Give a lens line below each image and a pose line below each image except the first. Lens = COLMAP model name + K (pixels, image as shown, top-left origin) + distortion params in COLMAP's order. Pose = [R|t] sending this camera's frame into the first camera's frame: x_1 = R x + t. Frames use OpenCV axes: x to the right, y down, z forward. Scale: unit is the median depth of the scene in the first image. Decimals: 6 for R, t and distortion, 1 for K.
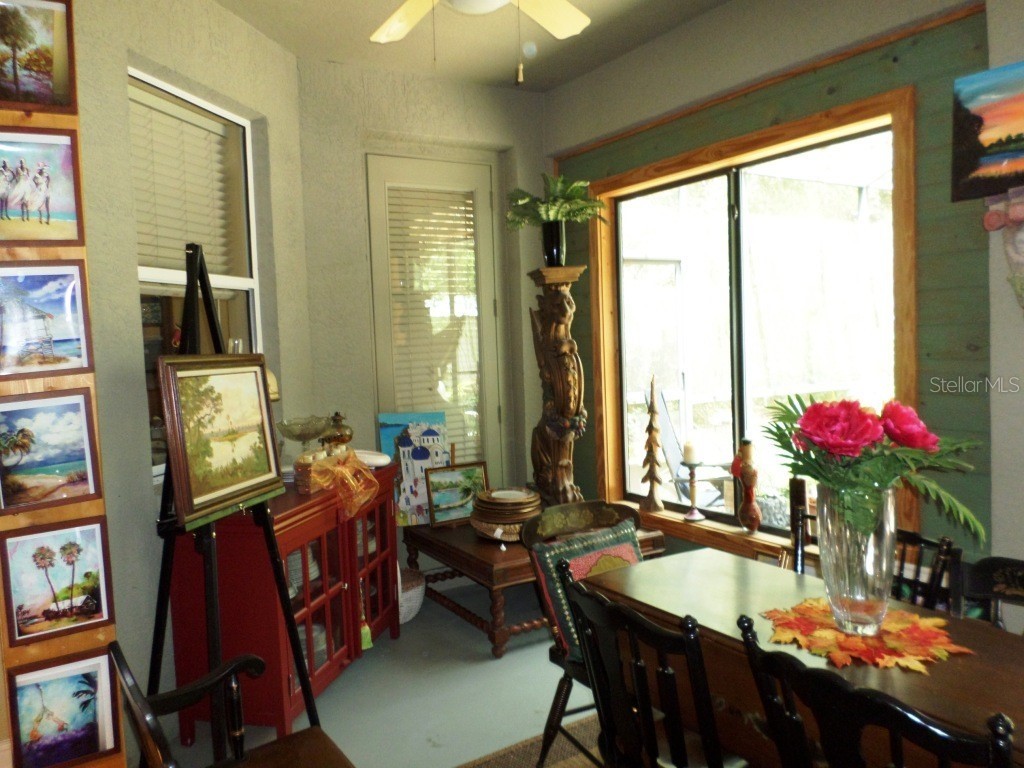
lens RADIAL K [[793.7, 0, 514.6], [0, 793.7, 375.3], [0, 0, 1]] dist [0.002217, -0.008466]
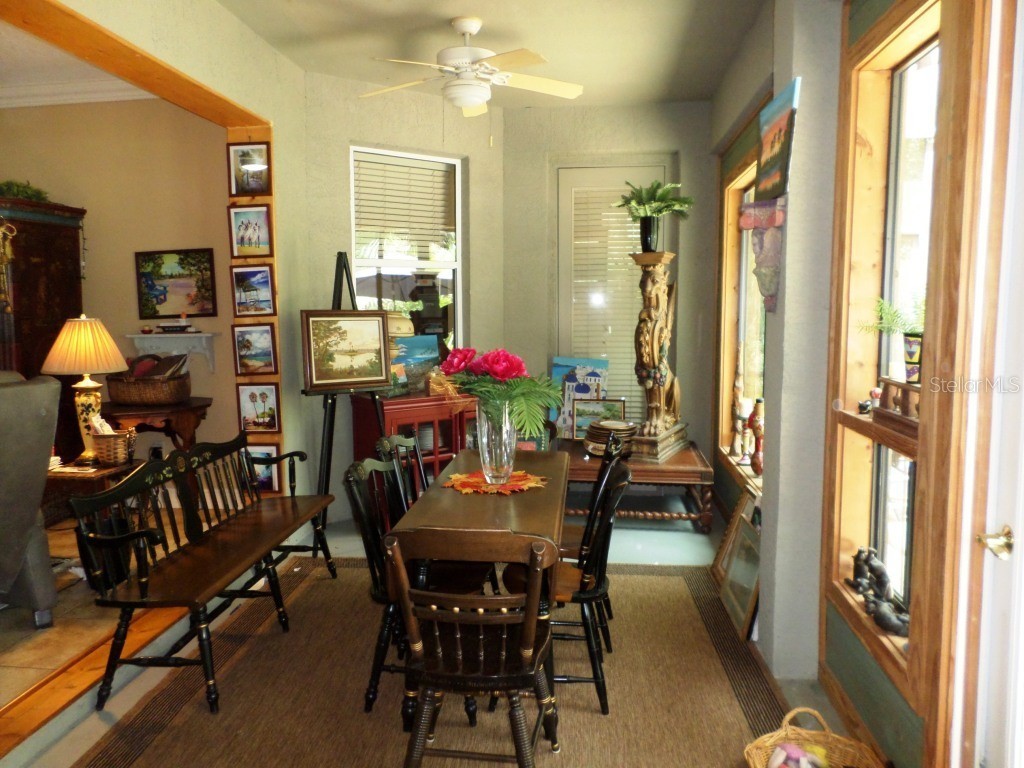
lens RADIAL K [[793.7, 0, 514.6], [0, 793.7, 375.3], [0, 0, 1]] dist [0.002217, -0.008466]
pose [[0.787268, 0.094158, -0.609380, 1.102499], [-0.058926, 0.995238, 0.077651, -0.040989], [0.613789, -0.025224, 0.789067, -0.258075]]
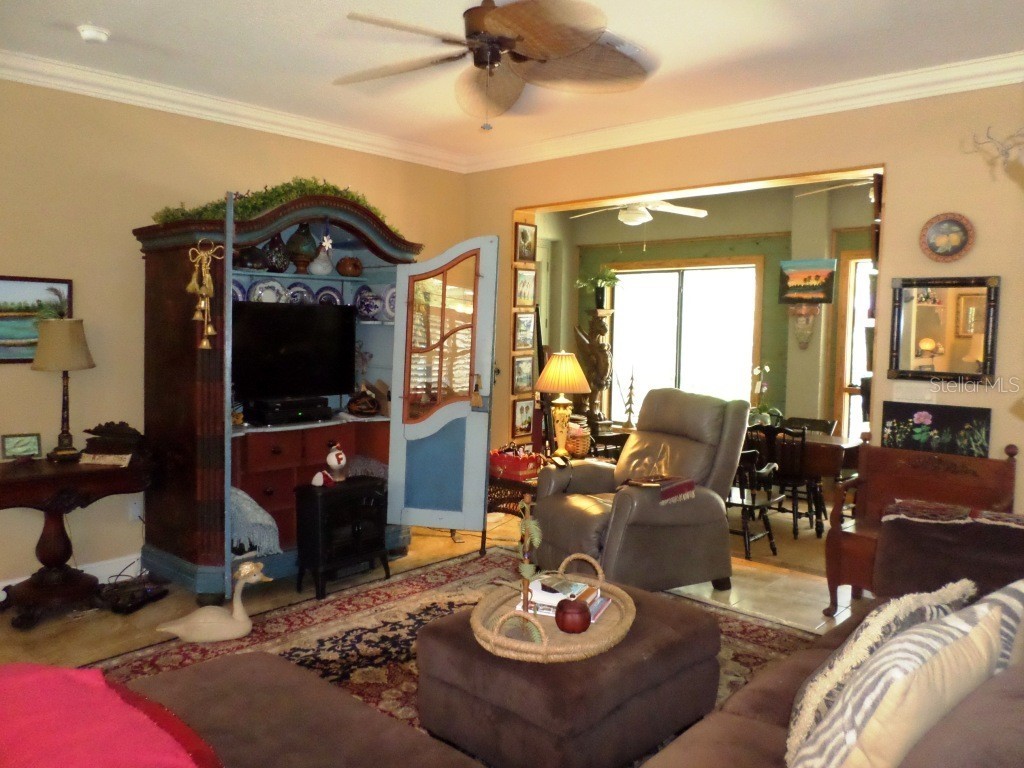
lens RADIAL K [[793.7, 0, 514.6], [0, 793.7, 375.3], [0, 0, 1]] dist [0.002217, -0.008466]
pose [[0.958618, 0.033923, 0.282668, -1.207818], [-0.034289, 0.999405, -0.003652, 0.089979], [-0.282624, -0.006191, 0.959211, -1.545467]]
